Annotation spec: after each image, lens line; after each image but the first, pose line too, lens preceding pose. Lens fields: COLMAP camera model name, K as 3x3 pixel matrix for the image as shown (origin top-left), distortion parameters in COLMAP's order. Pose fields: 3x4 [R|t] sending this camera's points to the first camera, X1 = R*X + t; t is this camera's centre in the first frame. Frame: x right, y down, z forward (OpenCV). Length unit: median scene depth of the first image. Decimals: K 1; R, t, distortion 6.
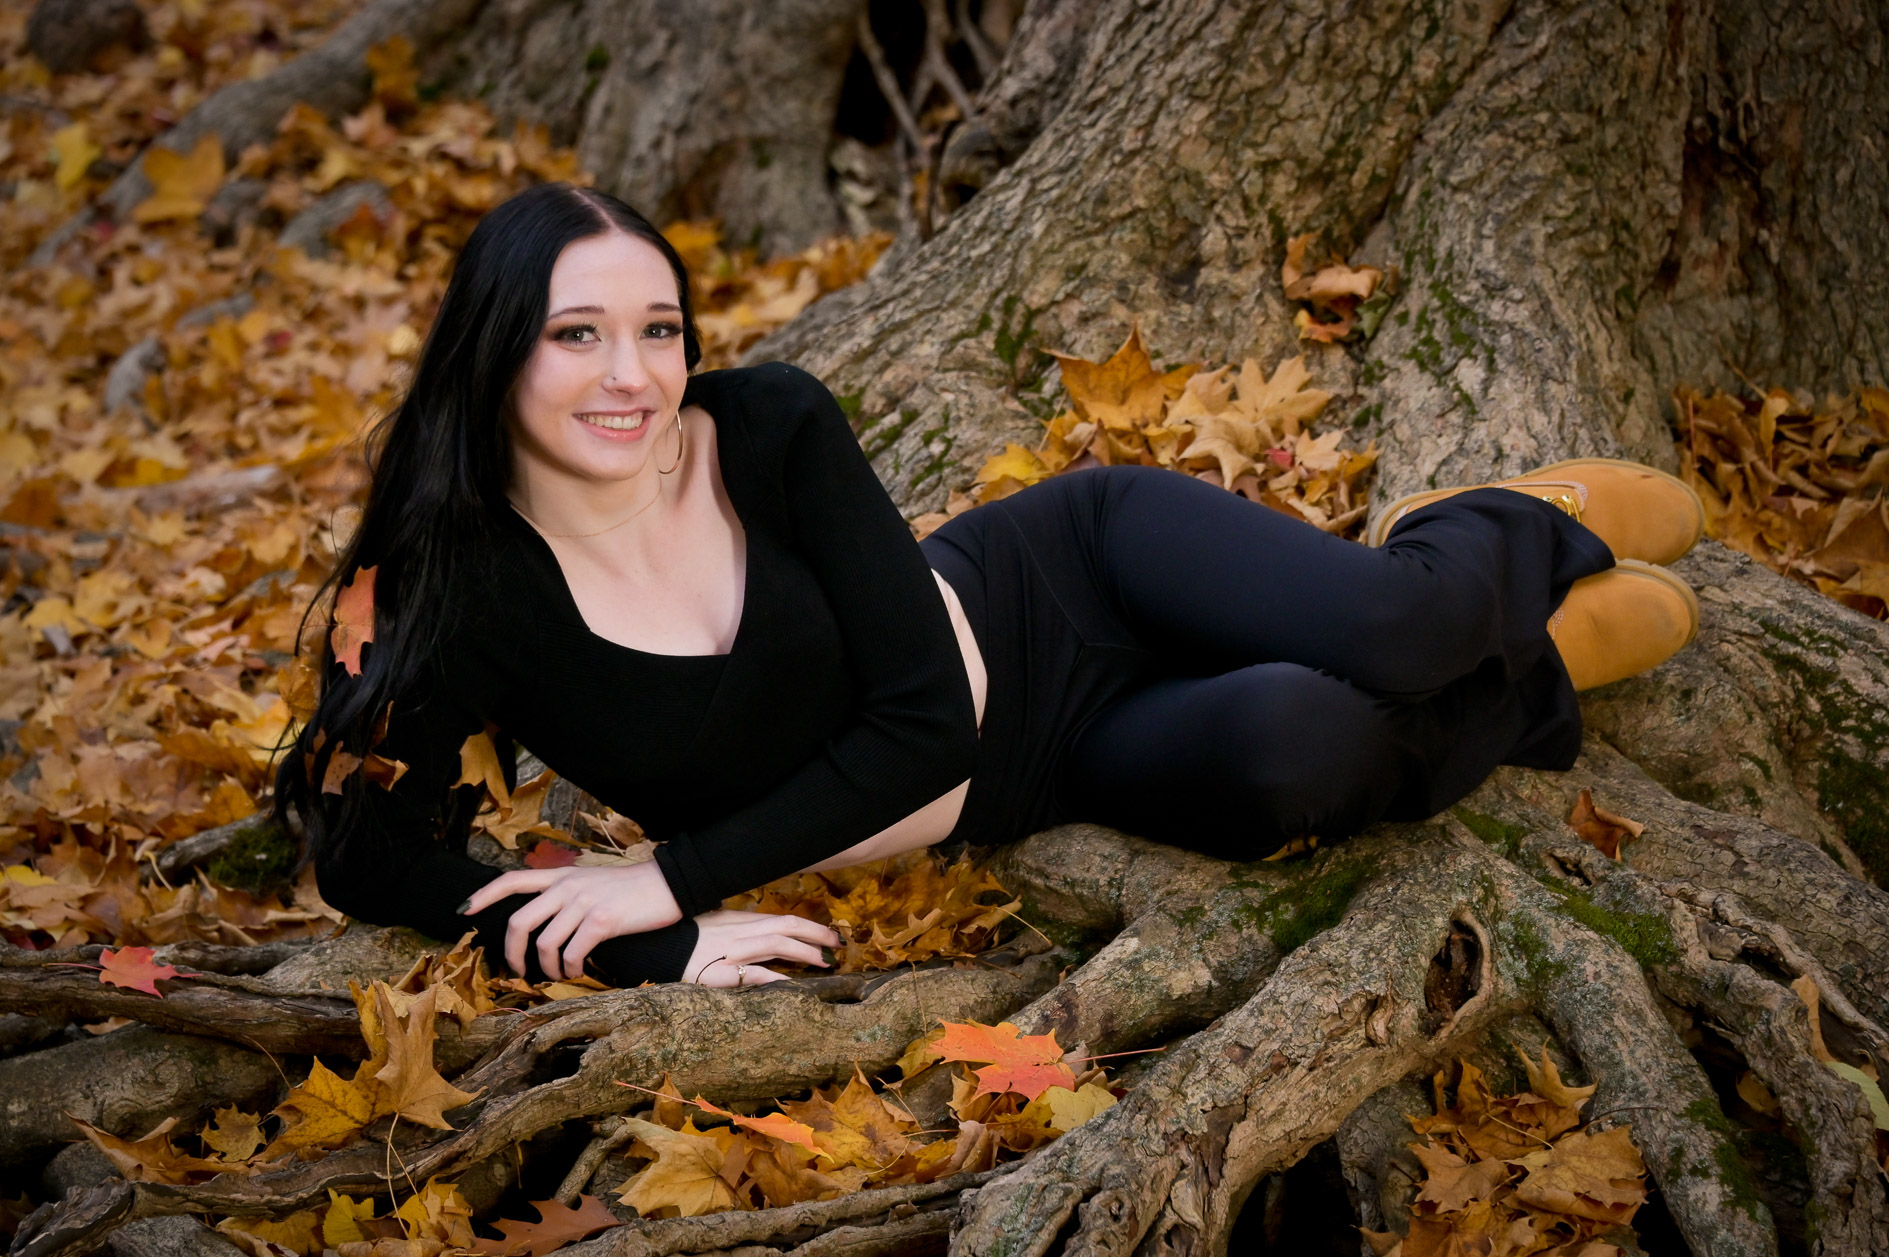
lens RADIAL K [[5666.9, 0, 944.5], [0, 5666.9, 628.5], [0, 0, 1]] dist [0.088227, -1.209036]
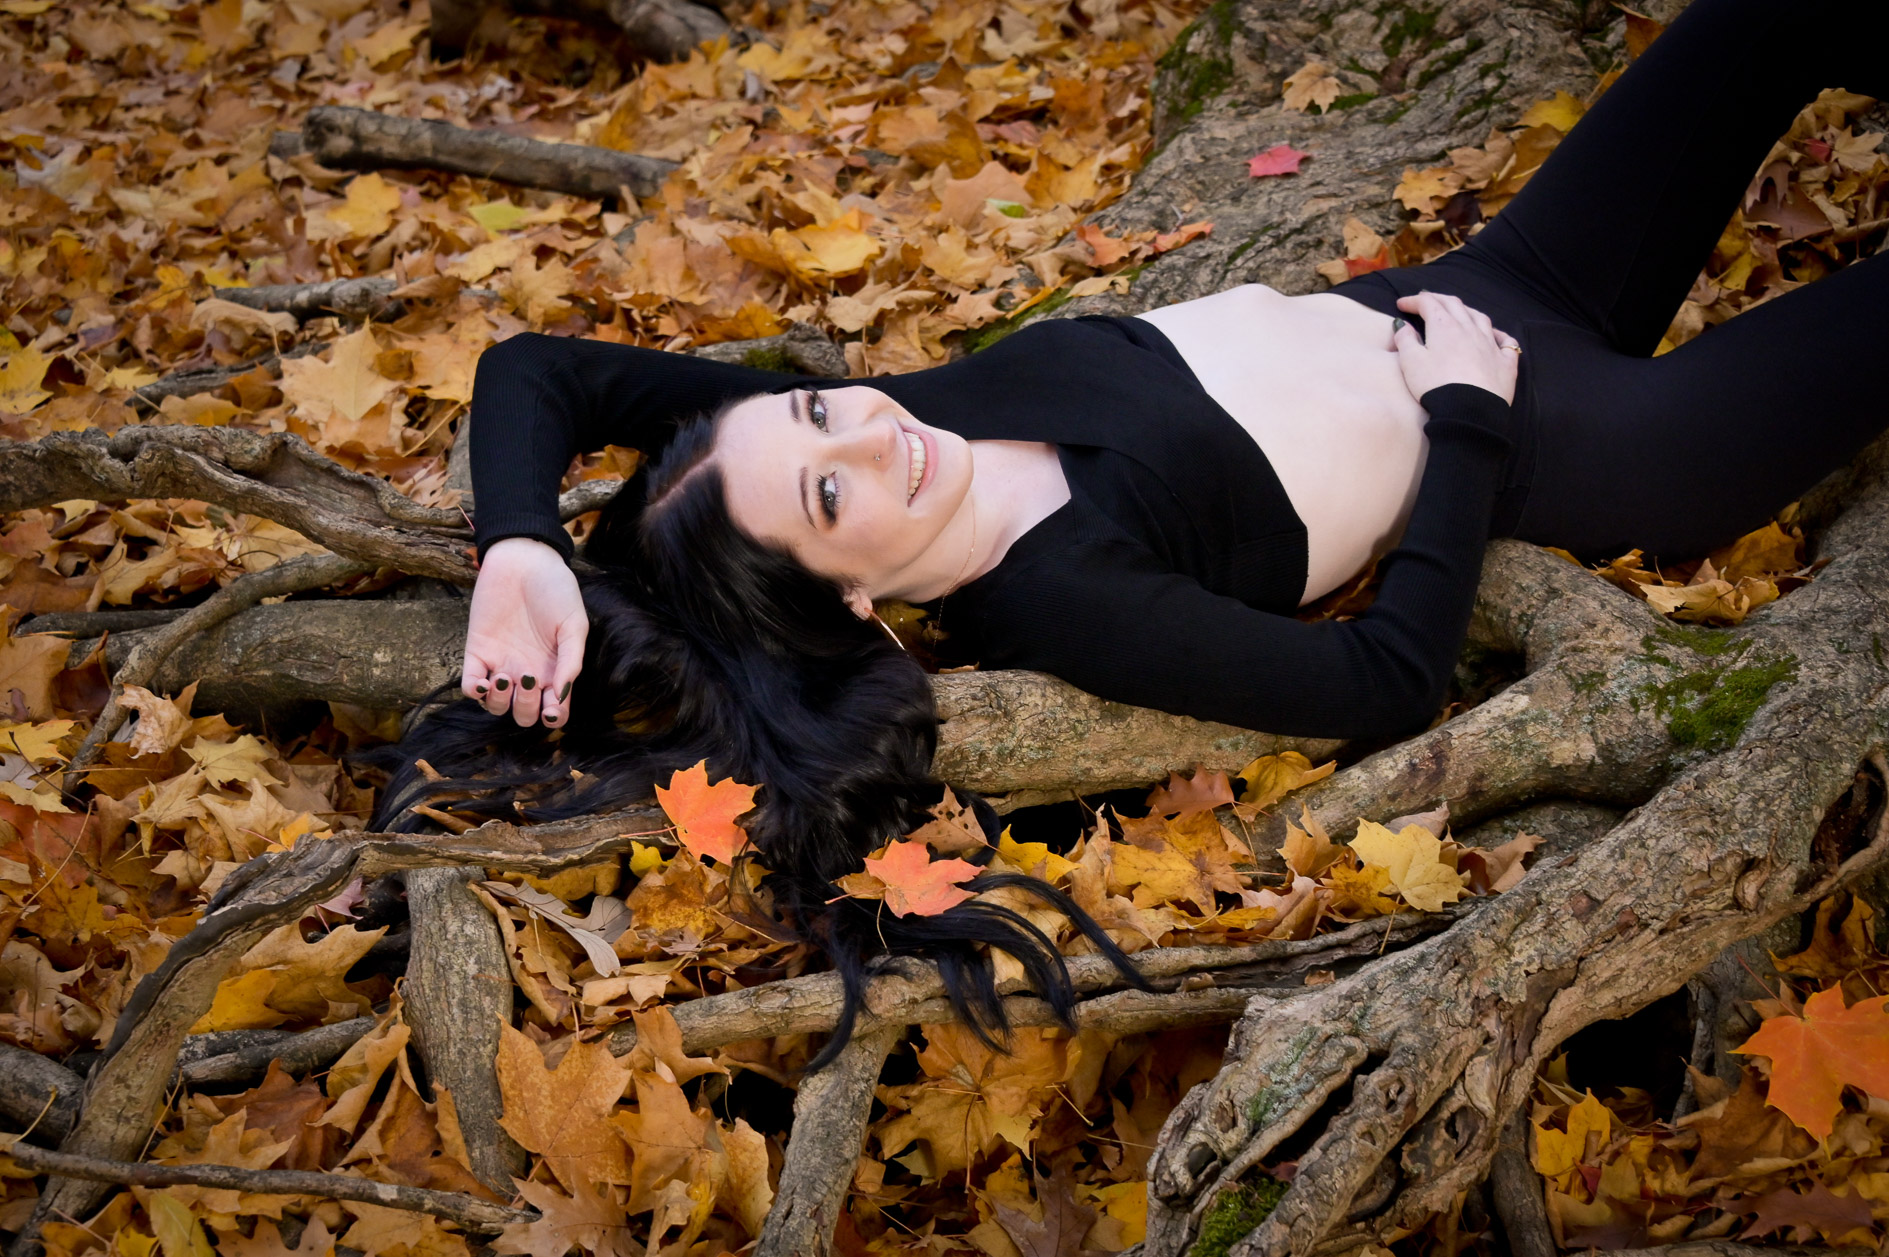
lens RADIAL K [[3169.9, 0, 944.5], [0, 3169.9, 628.5], [0, 0, 1]] dist [-0.026978, 0.305910]
pose [[0.961926, 0.205469, -0.180226, 0.033007], [-0.160498, 0.958405, 0.236009, -0.067453], [0.221222, -0.198097, 0.954892, 0.462201]]
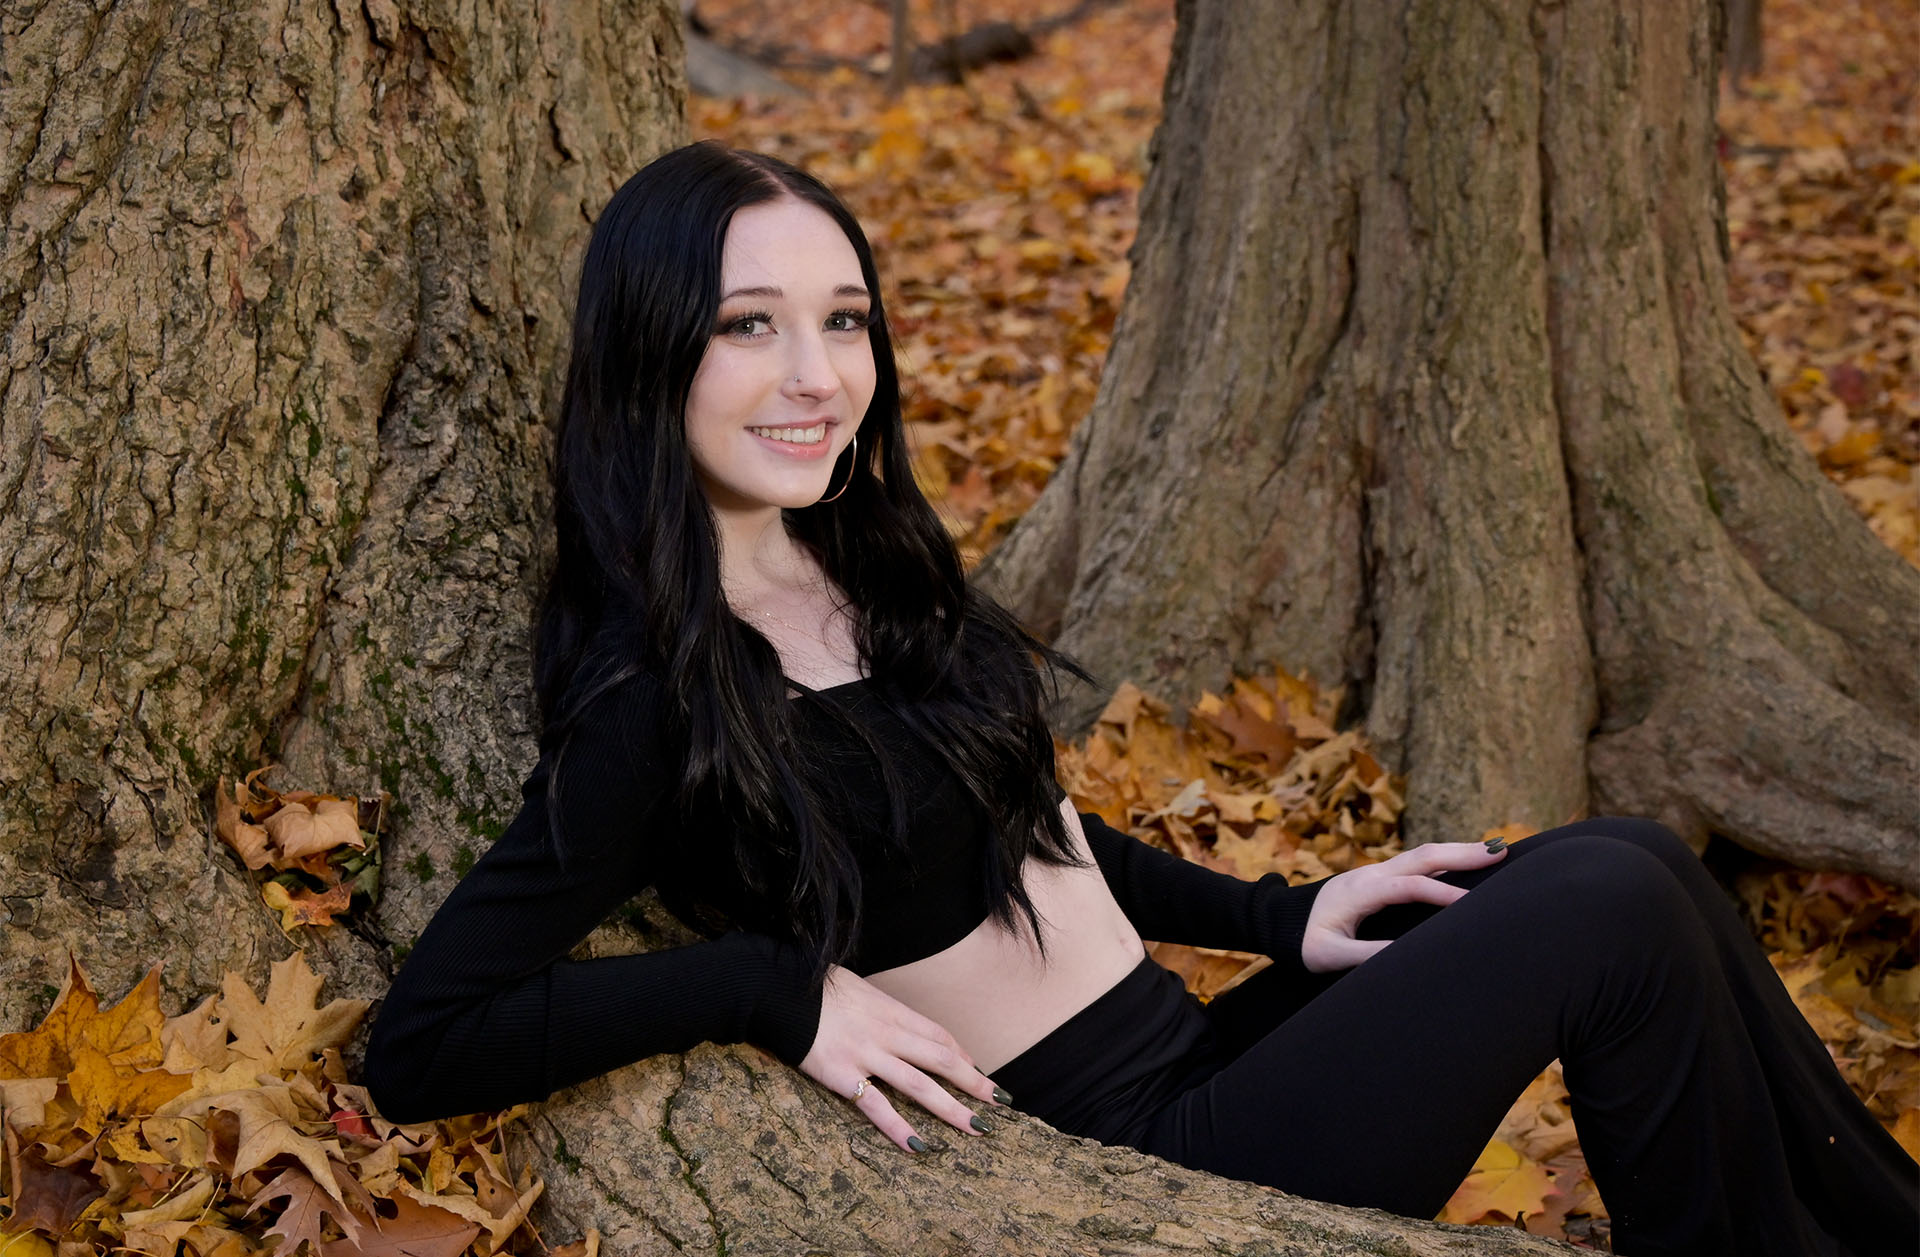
lens RADIAL K [[4015.4, 0, 958.5], [0, 4015.4, 667.3], [0, 0, 1]] dist [-0.016515, 0.425439]
pose [[0.813216, -0.184335, 0.551997, -0.160540], [0.158469, 0.982808, 0.094740, -0.137932], [-0.559971, 0.010430, 0.828447, 0.658872]]
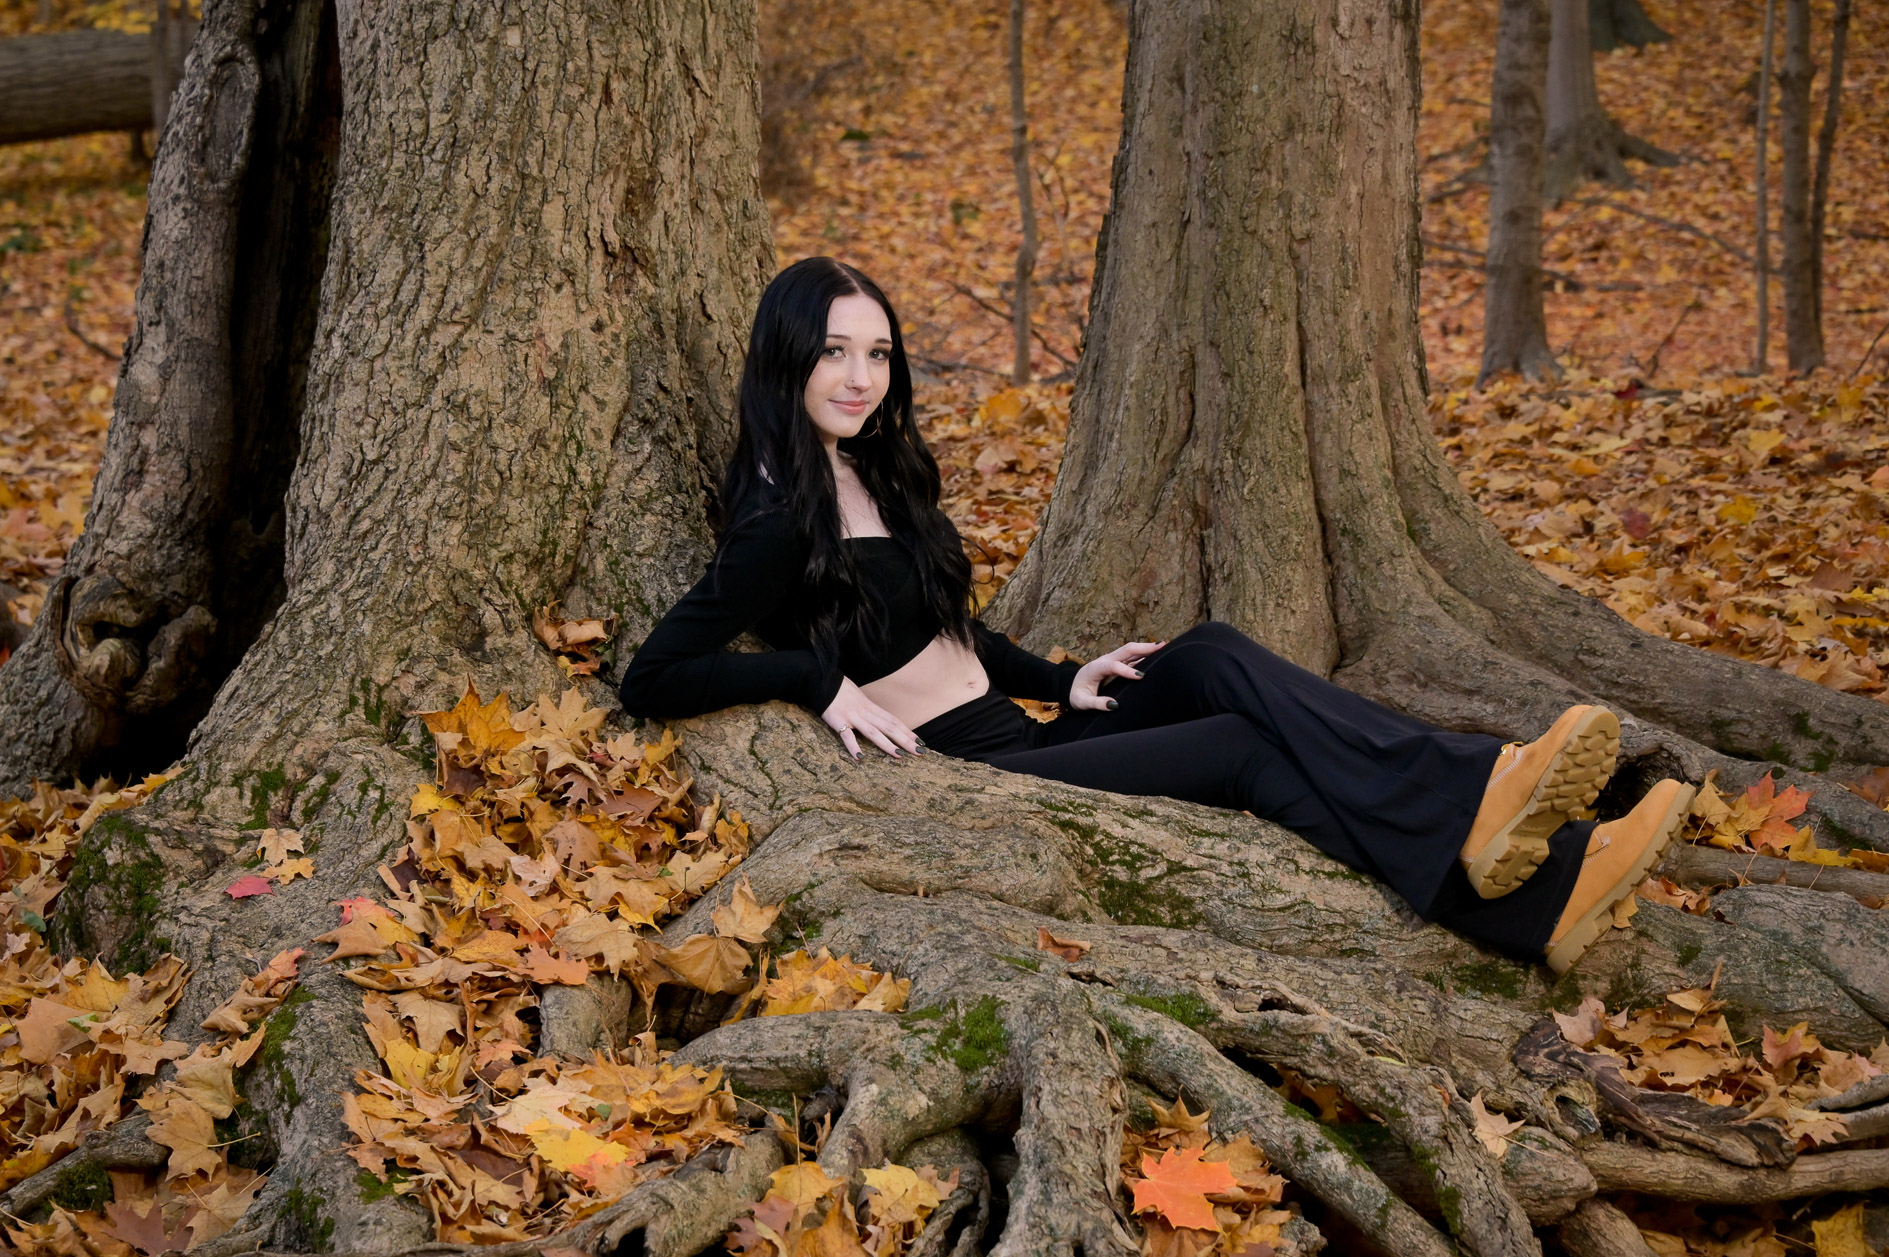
lens RADIAL K [[3976.8, 0, 944.5], [0, 3976.8, 628.5], [0, 0, 1]] dist [-0.008257, -0.088566]
pose [[0.841571, -0.149160, 0.519144, -0.438683], [0.181818, 0.983256, -0.012231, -0.040370], [-0.508627, 0.104682, 0.854599, 0.136506]]
